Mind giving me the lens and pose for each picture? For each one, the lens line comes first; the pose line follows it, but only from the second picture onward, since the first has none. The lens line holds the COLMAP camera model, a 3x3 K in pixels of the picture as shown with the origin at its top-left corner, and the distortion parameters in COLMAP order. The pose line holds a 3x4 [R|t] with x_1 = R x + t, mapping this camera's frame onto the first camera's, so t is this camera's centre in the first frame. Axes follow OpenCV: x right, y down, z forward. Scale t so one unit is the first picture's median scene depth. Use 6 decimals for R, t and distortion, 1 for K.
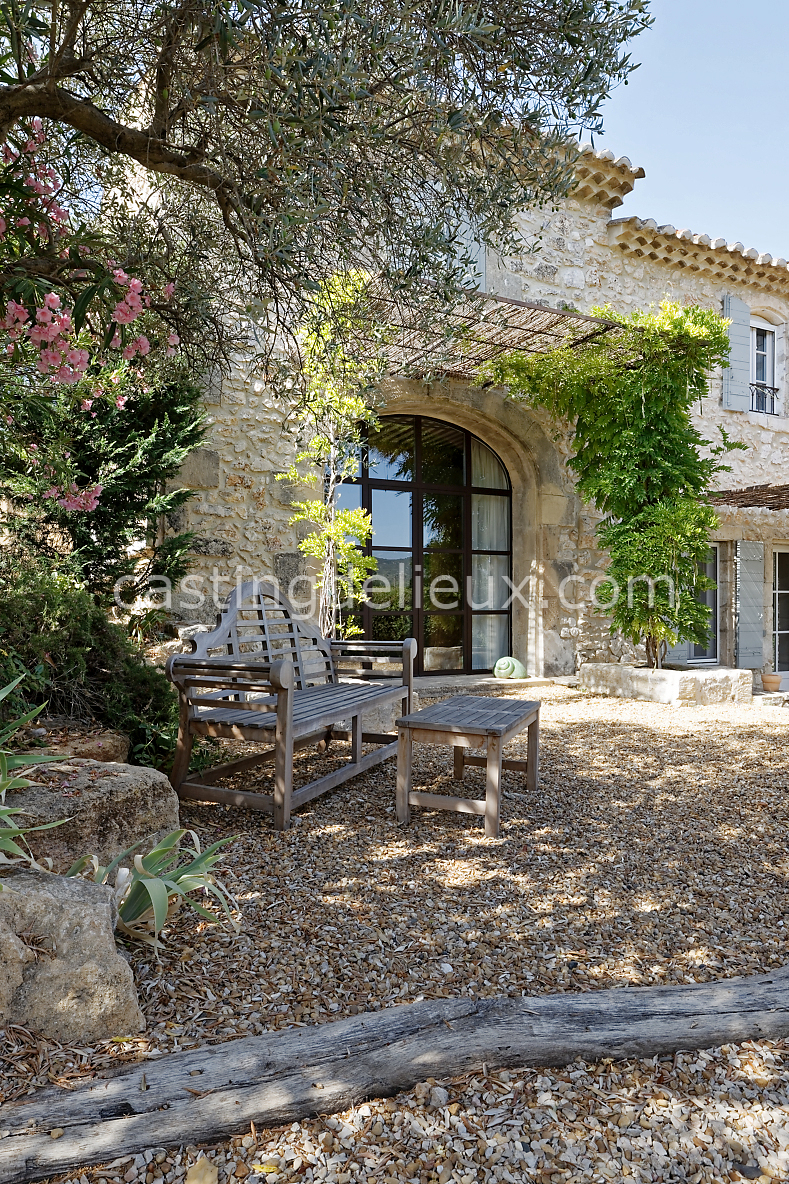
lens RADIAL K [[770.0, 0, 405.5], [0, 770.0, 603.2], [0, 0, 1]] dist [0.008835, 0.002525]
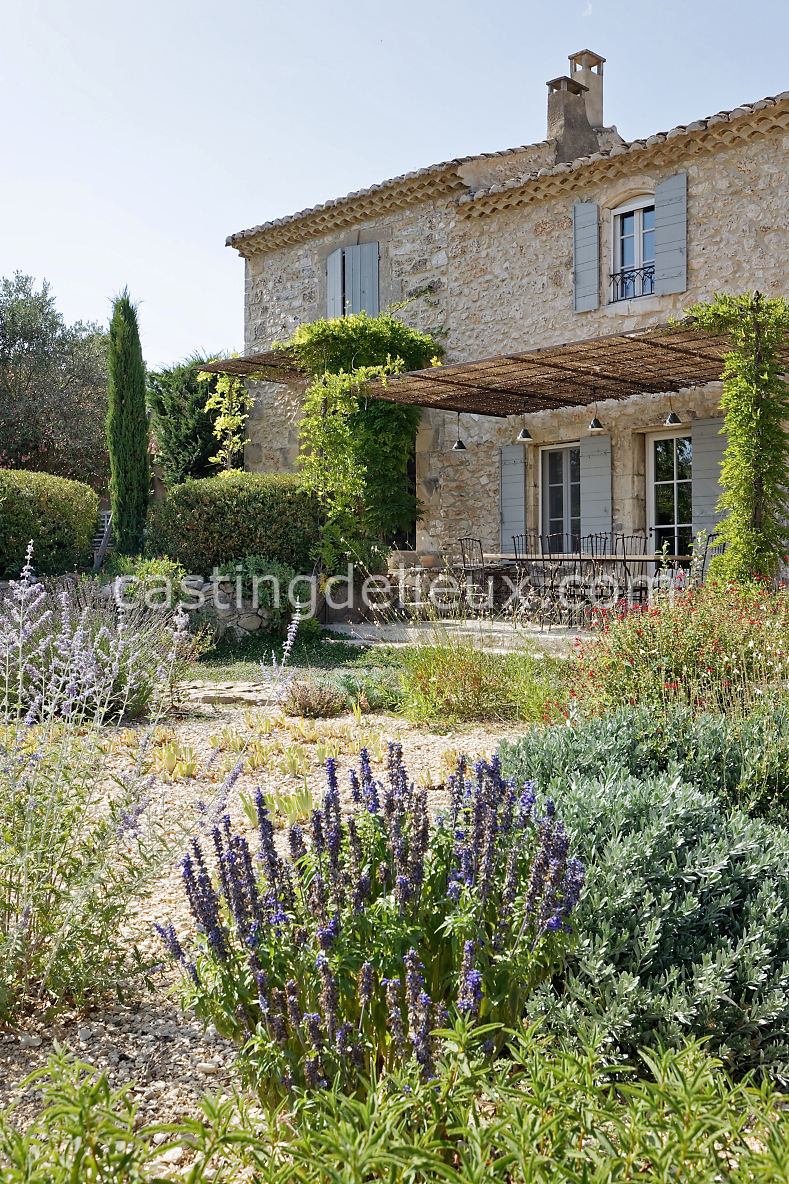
lens RADIAL K [[1128.2, 0, 388.3], [0, 1128.2, 592.3], [0, 0, 1]] dist [0.007454, -0.001501]
pose [[0.346652, 0.007133, -0.937967, 1.690748], [0.013384, 0.999832, 0.012550, 0.098331], [0.937898, -0.016905, 0.346498, 0.213660]]
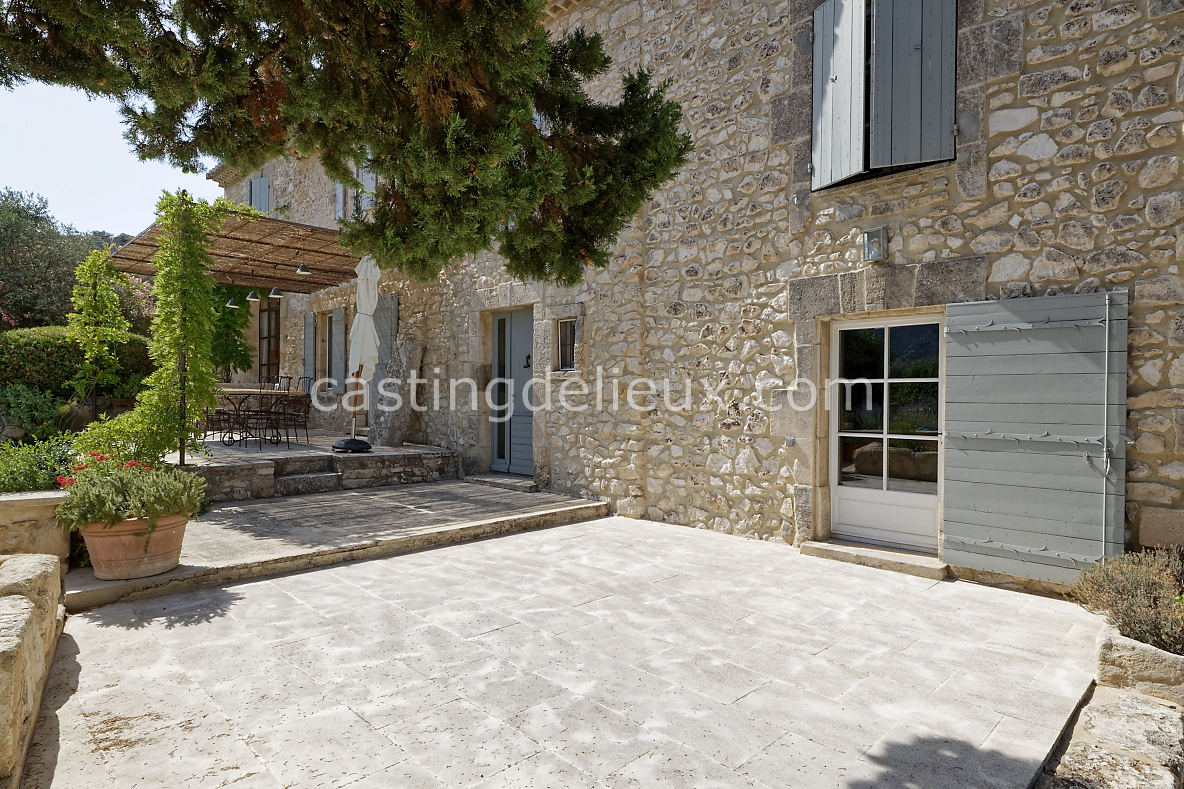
lens RADIAL K [[650.7, 0, 621.3], [0, 650.7, 401.2], [0, 0, 1]] dist [0.005799, 0.000627]
pose [[0.357423, 0.007776, -0.933910, 1.749349], [-0.007543, 0.999957, 0.005439, 0.084748], [0.933912, 0.005100, 0.357467, 1.018002]]
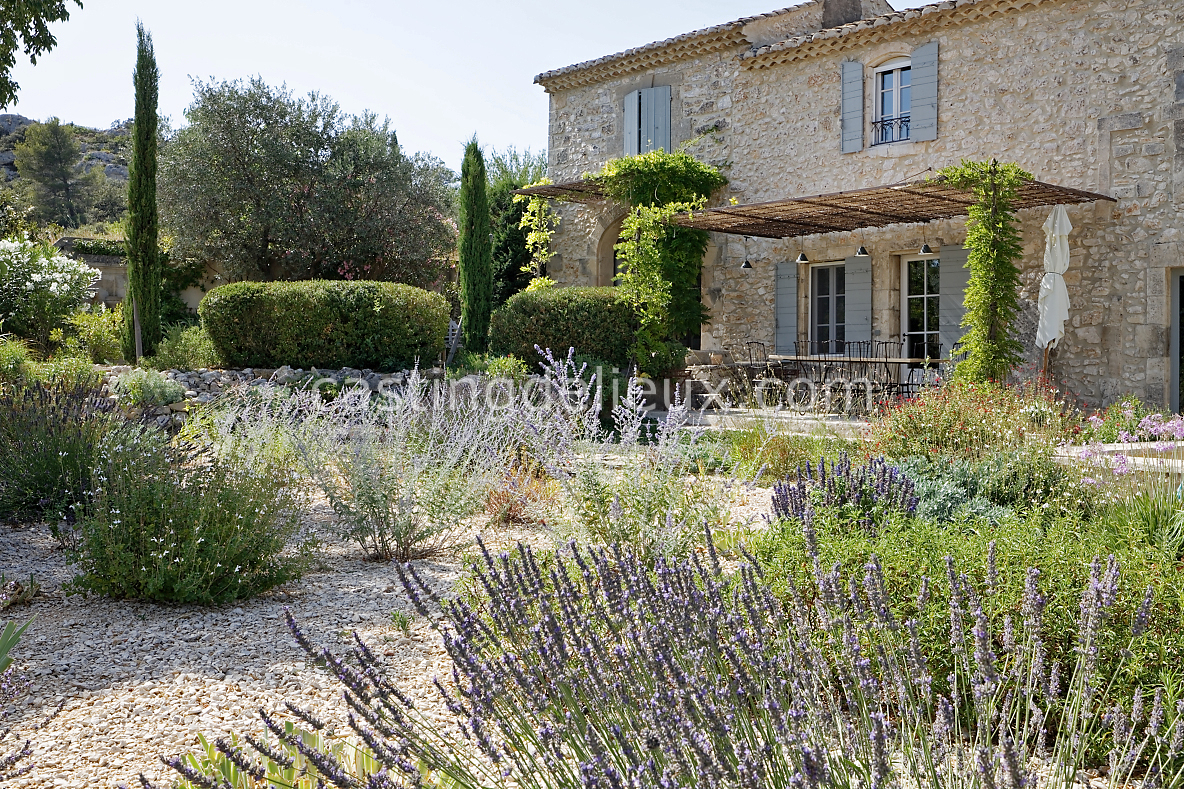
lens RADIAL K [[1128.2, 0, 594.1], [0, 1128.2, 378.7], [0, 0, 1]] dist [0.007454, -0.001501]
pose [[0.321245, 0.008566, -0.946957, 1.934547], [0.001861, 0.999951, 0.009677, 0.089403], [0.946994, -0.004871, 0.321213, 0.027130]]
